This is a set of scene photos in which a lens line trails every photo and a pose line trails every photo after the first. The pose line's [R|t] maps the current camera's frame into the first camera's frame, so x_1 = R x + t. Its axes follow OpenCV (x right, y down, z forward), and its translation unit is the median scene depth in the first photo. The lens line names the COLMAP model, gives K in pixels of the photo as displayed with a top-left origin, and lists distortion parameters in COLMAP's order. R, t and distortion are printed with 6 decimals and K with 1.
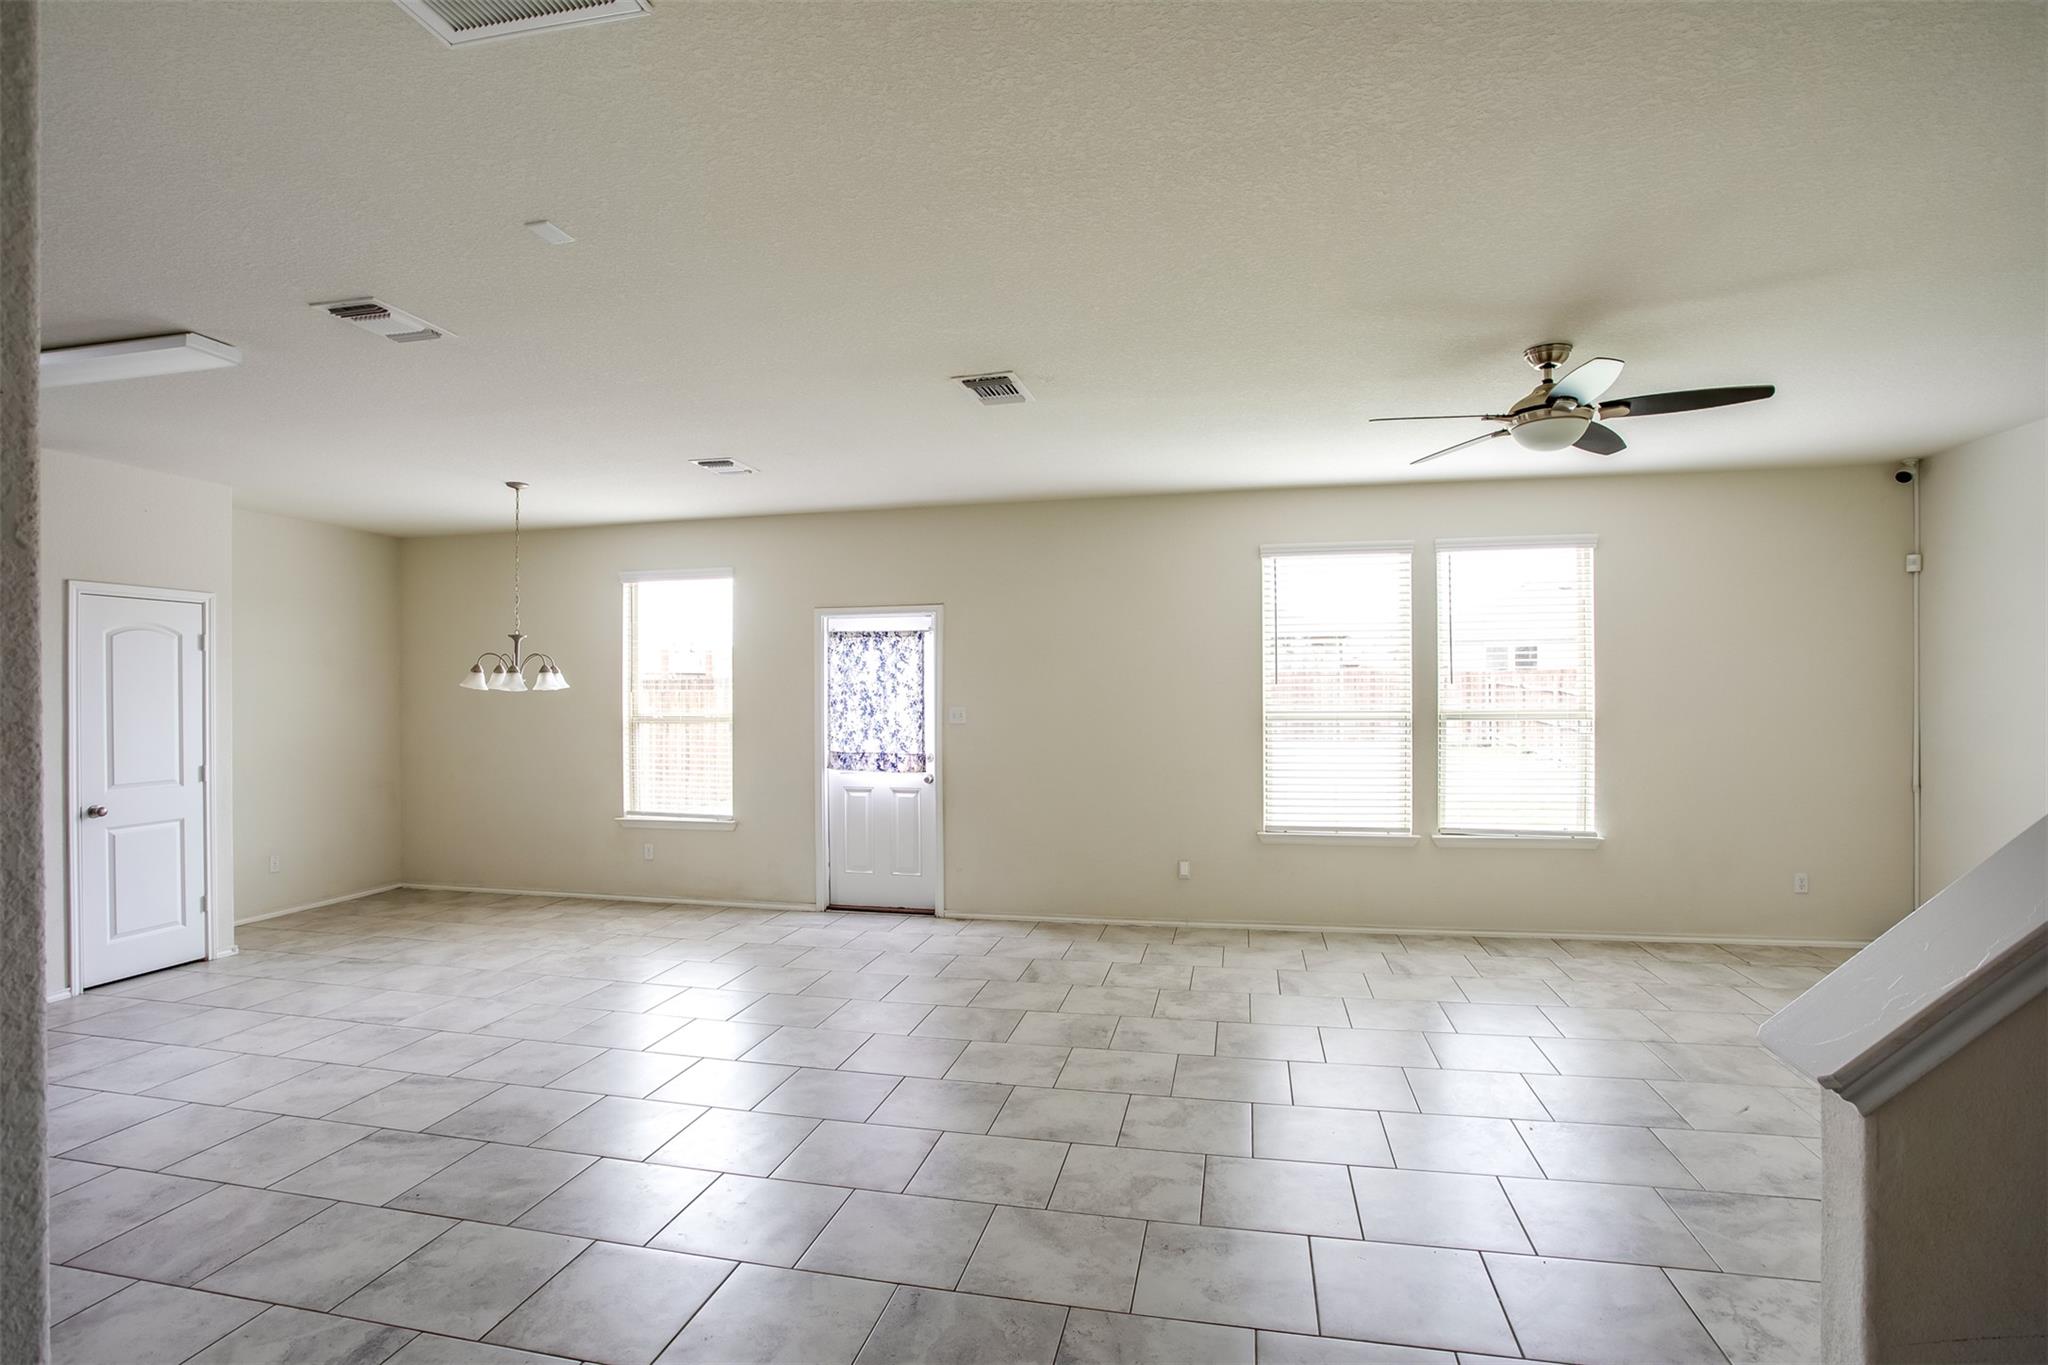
lens RADIAL K [[997.0, 0, 1016.9], [0, 997.0, 690.6], [0, 0, 1]] dist [-0.079463, 0.033237]
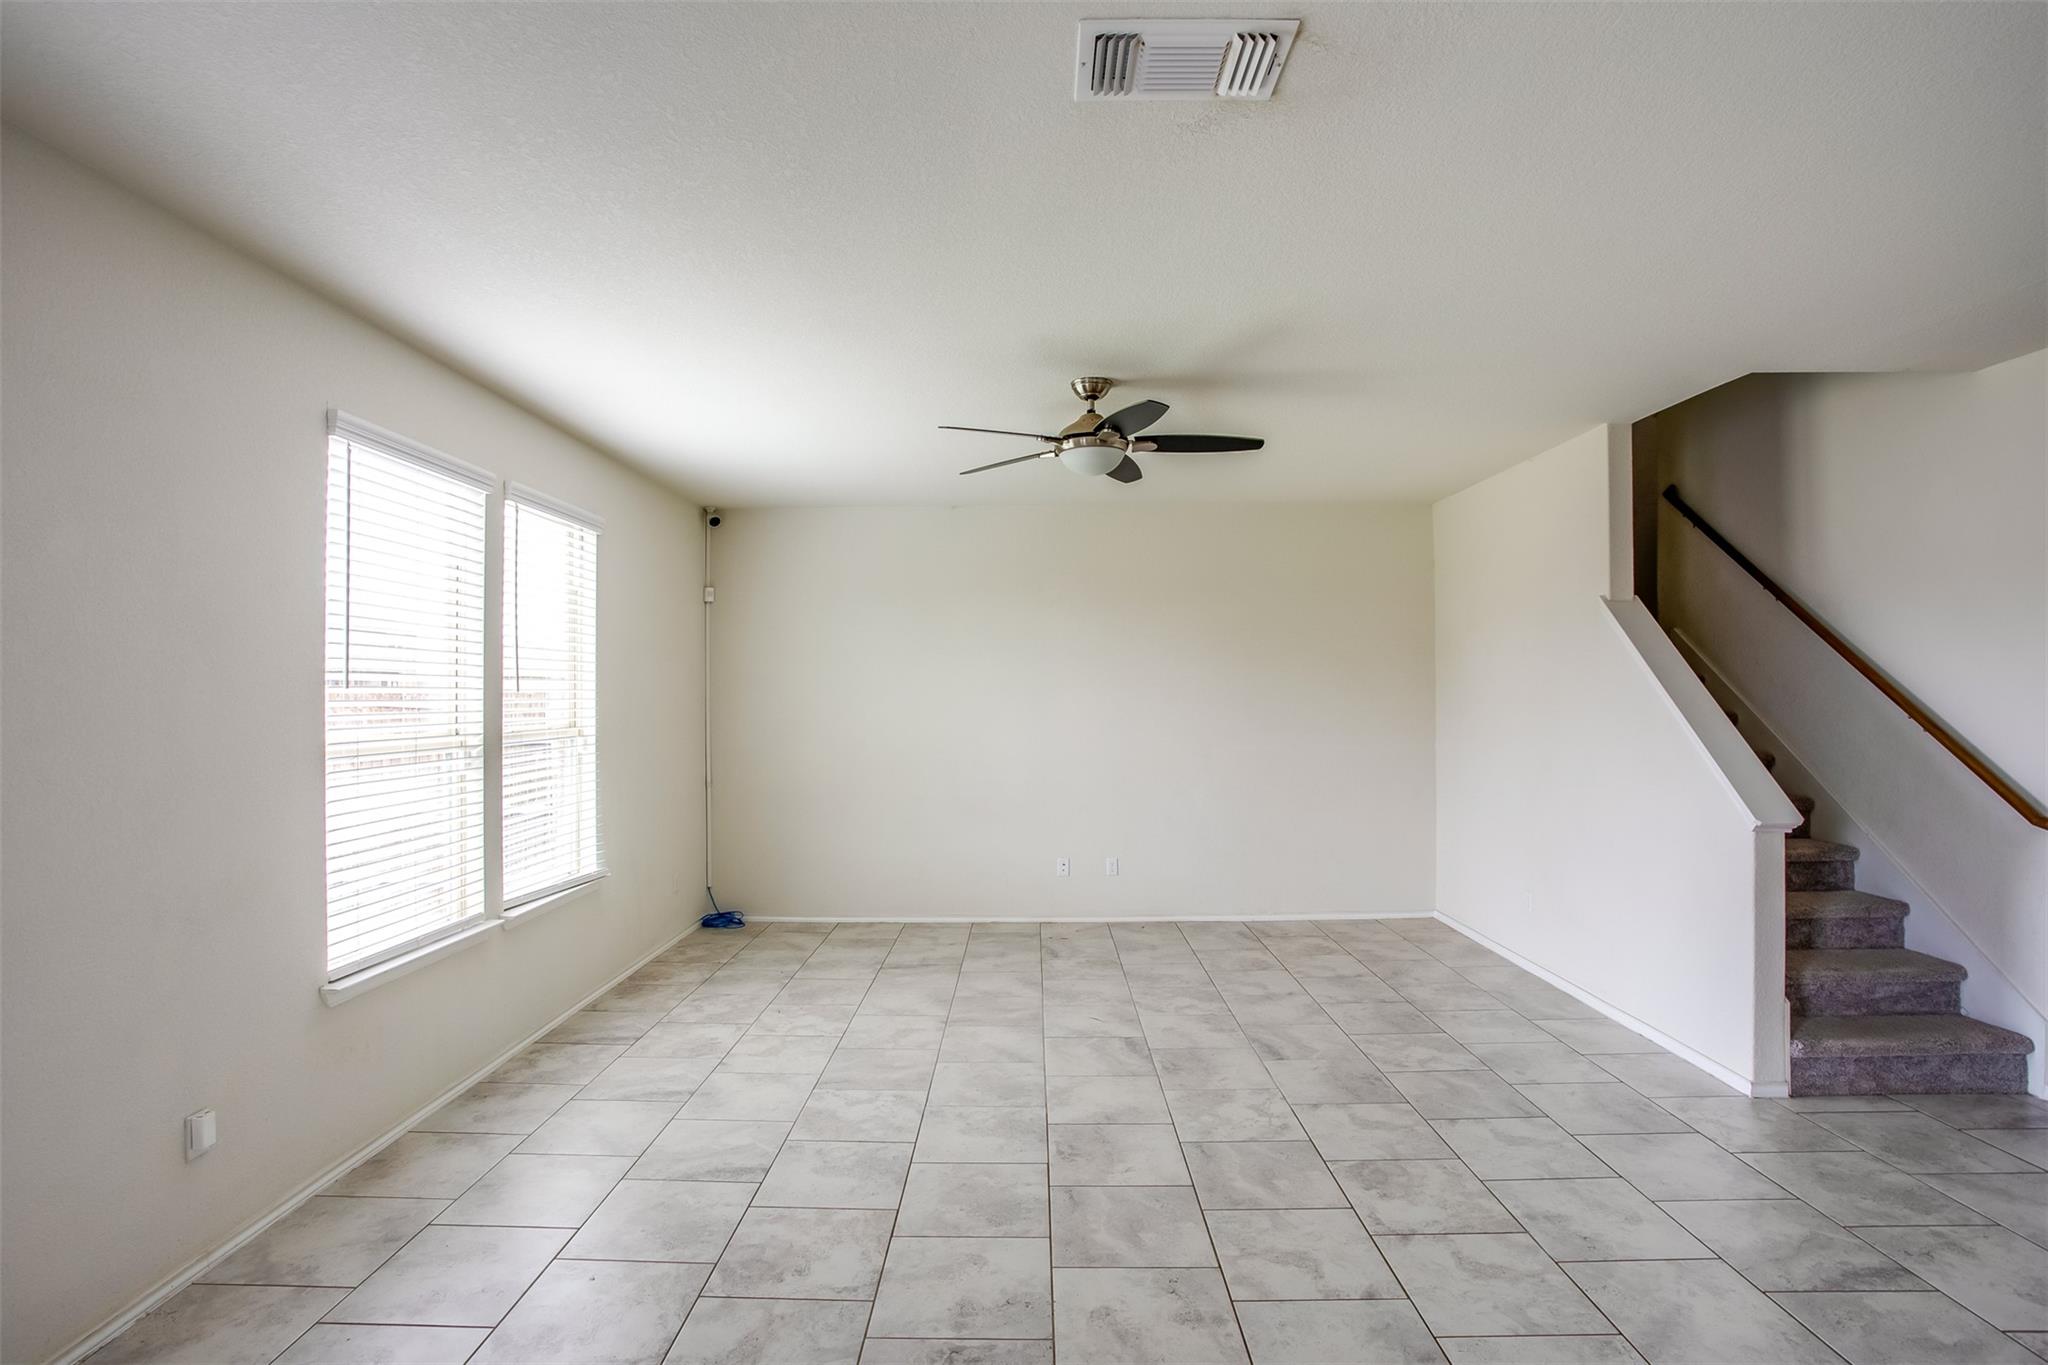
lens RADIAL K [[997.0, 0, 1016.9], [0, 997.0, 690.6], [0, 0, 1]] dist [-0.079463, 0.033237]
pose [[-0.205953, 0.013695, 0.978466, -0.275703], [0.008220, 0.999891, -0.012265, 0.003363], [-0.978527, 0.005517, -0.206043, 0.704989]]
